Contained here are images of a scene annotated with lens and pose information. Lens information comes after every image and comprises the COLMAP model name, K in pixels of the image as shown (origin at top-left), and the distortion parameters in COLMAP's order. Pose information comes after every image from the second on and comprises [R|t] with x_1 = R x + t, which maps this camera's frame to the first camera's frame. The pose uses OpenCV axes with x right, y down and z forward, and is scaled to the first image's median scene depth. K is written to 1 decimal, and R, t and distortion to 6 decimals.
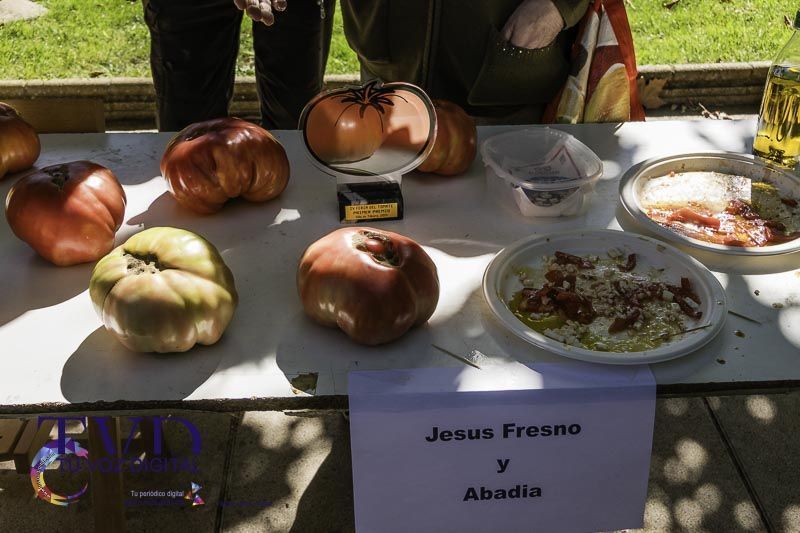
lens RADIAL K [[821.2, 0, 400.8], [0, 821.2, 266.8], [0, 0, 1]] dist [0.000824, 0.000000]
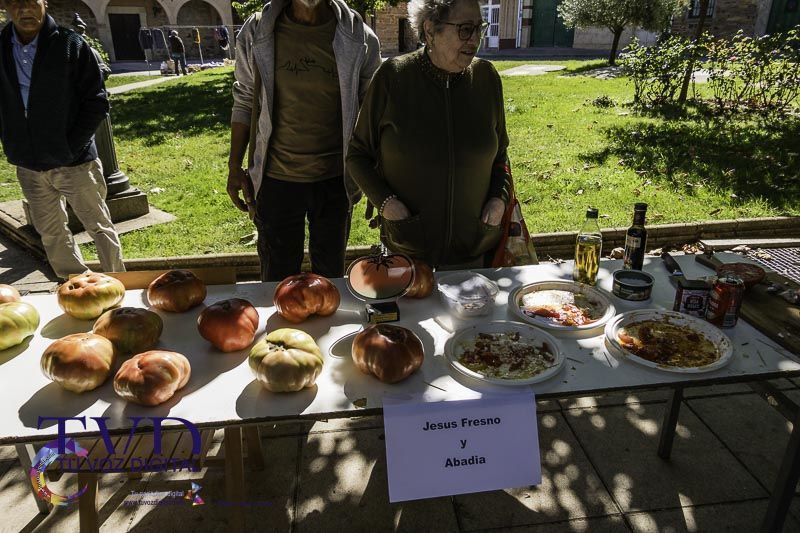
lens RADIAL K [[557.7, 0, 398.6], [0, 557.7, 268.2], [0, 0, 1]] dist [0.006161, -0.011818]
pose [[0.996597, -0.041081, 0.071456, -0.095522], [0.053221, 0.982716, -0.177304, 0.057316], [-0.062937, 0.180504, 0.981559, -0.338083]]
